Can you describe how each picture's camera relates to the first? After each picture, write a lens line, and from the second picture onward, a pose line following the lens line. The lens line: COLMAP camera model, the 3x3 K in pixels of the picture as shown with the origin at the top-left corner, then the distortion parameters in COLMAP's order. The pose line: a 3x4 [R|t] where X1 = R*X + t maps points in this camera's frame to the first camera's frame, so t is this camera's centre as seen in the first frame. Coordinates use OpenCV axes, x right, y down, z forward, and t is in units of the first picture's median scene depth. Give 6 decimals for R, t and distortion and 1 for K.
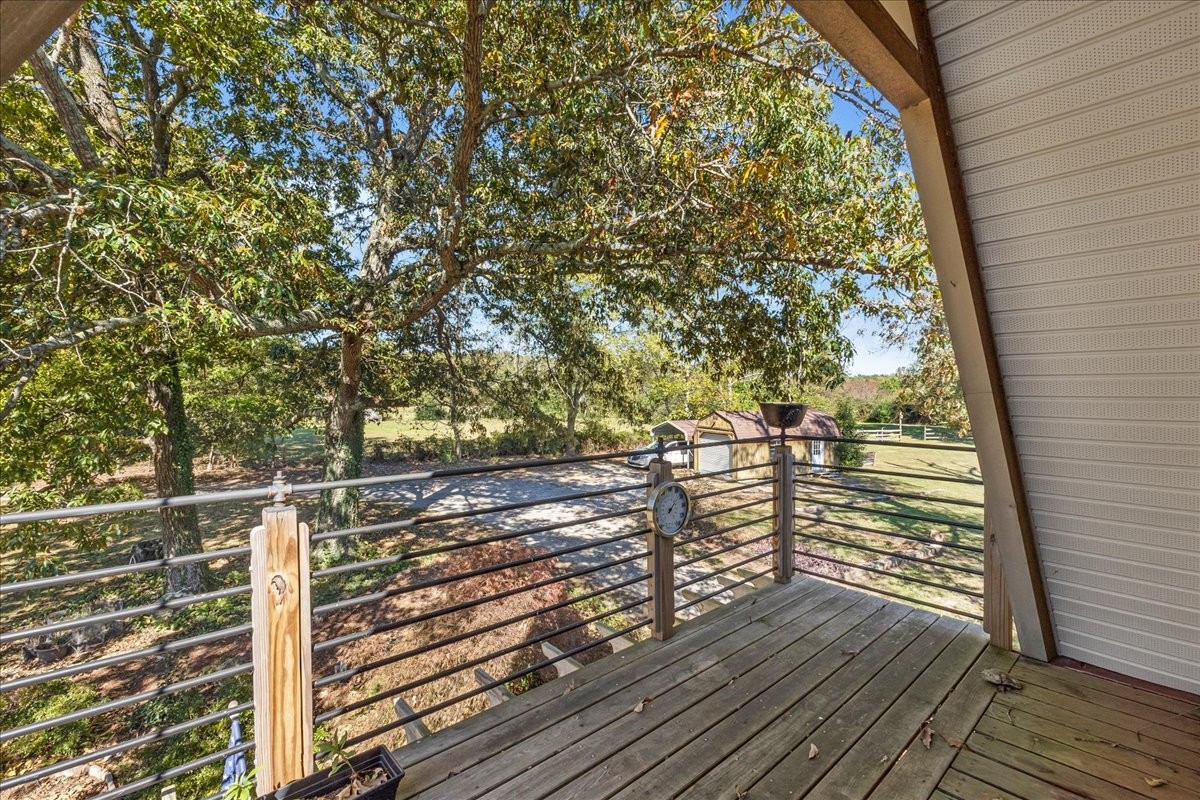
lens RADIAL K [[517.2, 0, 611.0], [0, 517.2, 391.4], [0, 0, 1]] dist [-0.003066, -0.000321]
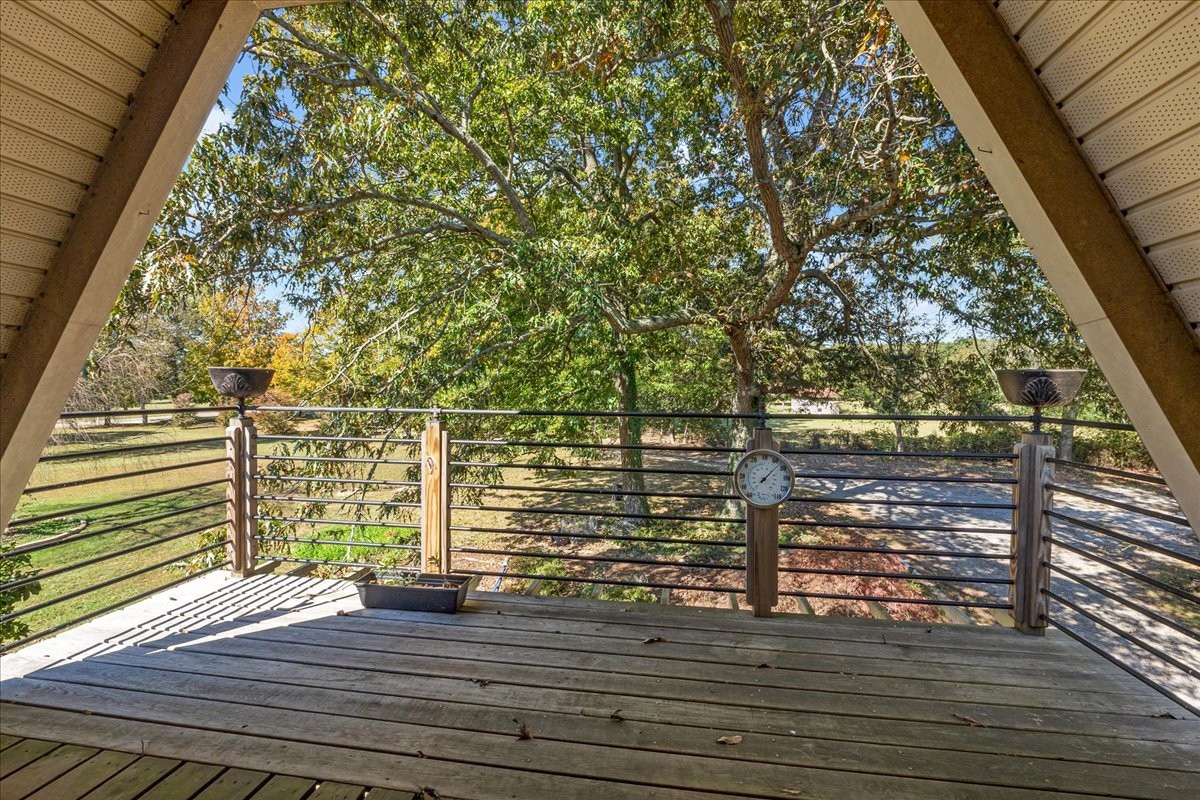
lens RADIAL K [[517.2, 0, 611.0], [0, 517.2, 391.4], [0, 0, 1]] dist [-0.003066, -0.000321]
pose [[0.648870, 0.011950, -0.760805, 0.483835], [-0.004548, 0.999920, 0.011827, 0.045917], [0.760885, -0.004214, 0.648872, 0.141120]]
